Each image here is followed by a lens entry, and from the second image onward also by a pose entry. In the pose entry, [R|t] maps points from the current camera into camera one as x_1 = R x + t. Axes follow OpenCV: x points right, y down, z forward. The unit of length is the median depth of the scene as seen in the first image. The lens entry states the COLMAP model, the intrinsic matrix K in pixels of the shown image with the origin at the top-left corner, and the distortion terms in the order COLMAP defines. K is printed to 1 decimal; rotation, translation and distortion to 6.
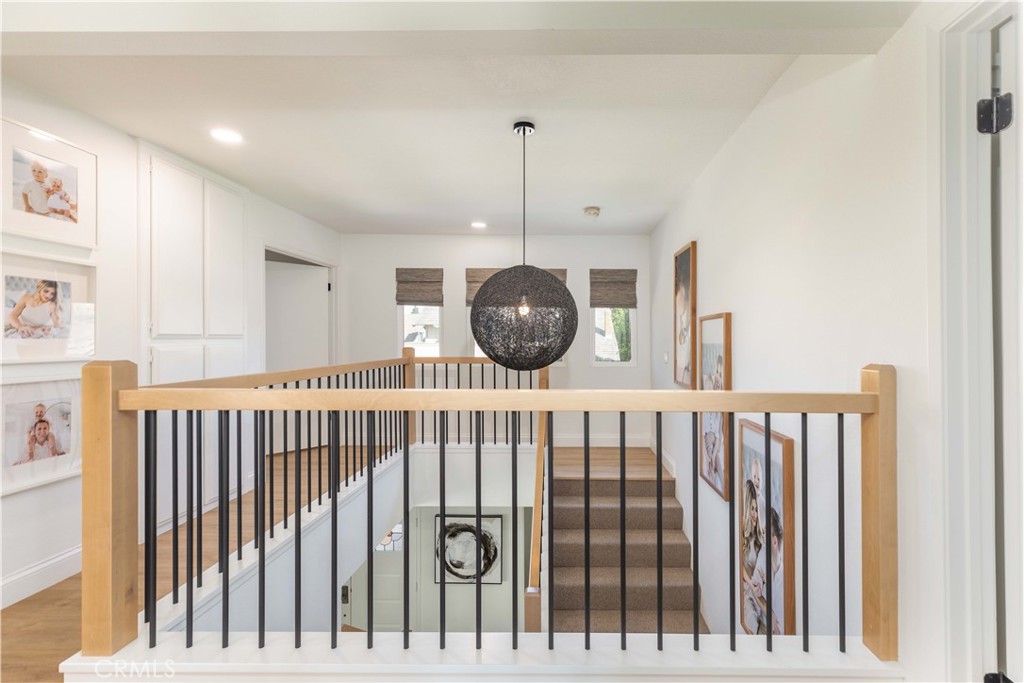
lens RADIAL K [[484.2, 0, 556.2], [0, 484.2, 340.9], [0, 0, 1]] dist [0.003159, 0.000831]
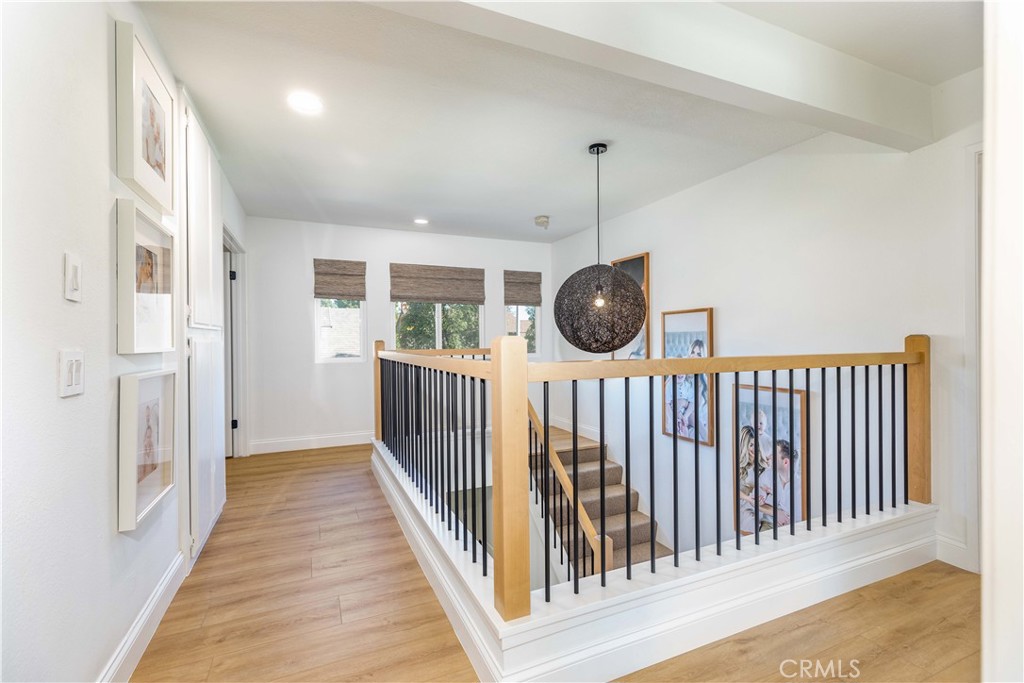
lens RADIAL K [[463.8, 0, 512.0], [0, 463.8, 341.5], [0, 0, 1]] dist [0.000998, -0.000087]
pose [[0.908861, -0.013408, 0.416883, -0.658670], [0.013839, 0.999902, 0.001989, 0.024664], [-0.416869, 0.003962, 0.908958, 0.048632]]
